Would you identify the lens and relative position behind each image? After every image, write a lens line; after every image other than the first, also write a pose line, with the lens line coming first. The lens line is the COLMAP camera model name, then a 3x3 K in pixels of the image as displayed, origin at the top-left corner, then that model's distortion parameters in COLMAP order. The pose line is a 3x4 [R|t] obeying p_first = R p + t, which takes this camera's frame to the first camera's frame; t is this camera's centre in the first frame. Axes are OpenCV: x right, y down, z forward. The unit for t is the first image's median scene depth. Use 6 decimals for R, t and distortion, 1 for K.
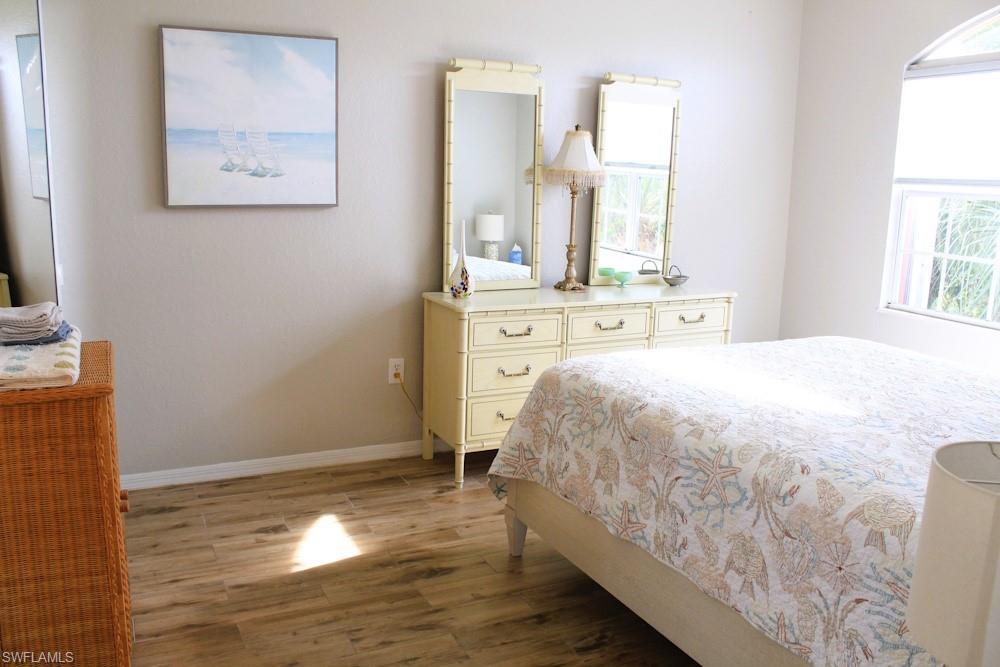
lens RADIAL K [[836.2, 0, 503.4], [0, 836.2, 330.4], [0, 0, 1]] dist [-0.156903, 0.139222]
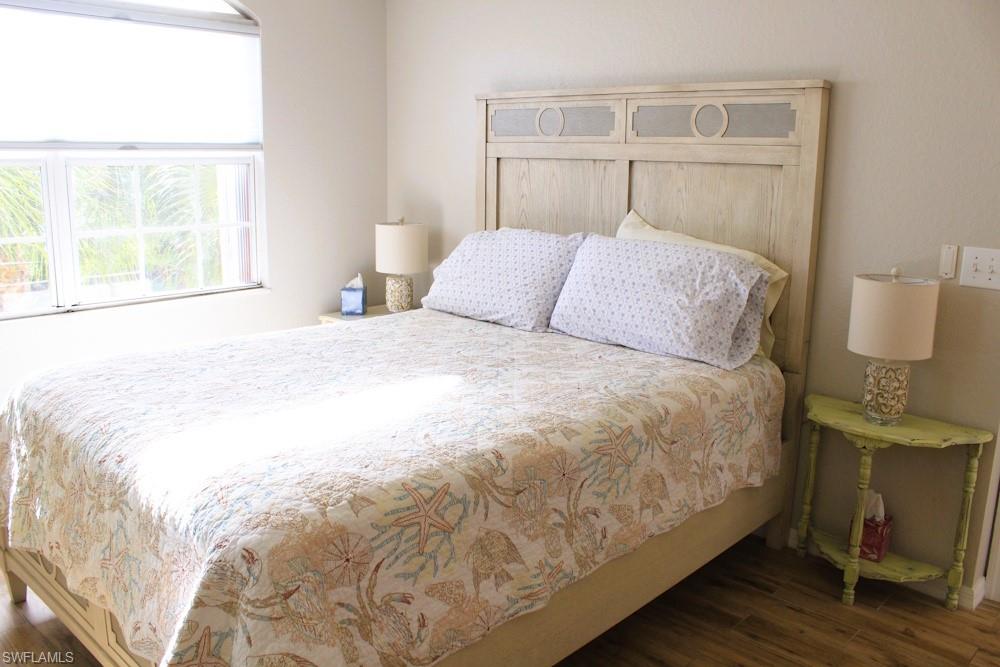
lens RADIAL K [[836.2, 0, 503.4], [0, 836.2, 330.4], [0, 0, 1]] dist [-0.156903, 0.139222]
pose [[-0.343331, -0.226240, 0.911559, -0.513635], [0.149064, 0.945127, 0.290715, -0.241803], [-0.927310, 0.235692, -0.290767, 1.183936]]
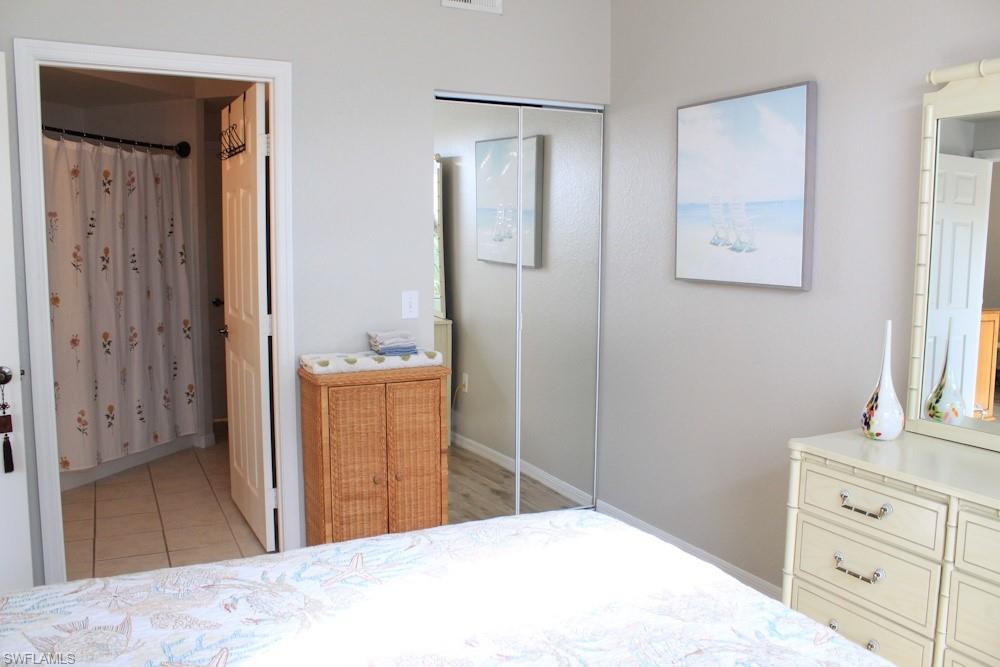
lens RADIAL K [[836.2, 0, 503.4], [0, 836.2, 330.4], [0, 0, 1]] dist [-0.156903, 0.139222]
pose [[0.019890, 0.084179, -0.996252, 0.885550], [-0.197583, 0.977128, 0.078618, -0.177815], [0.980084, 0.195279, 0.036067, 1.058868]]
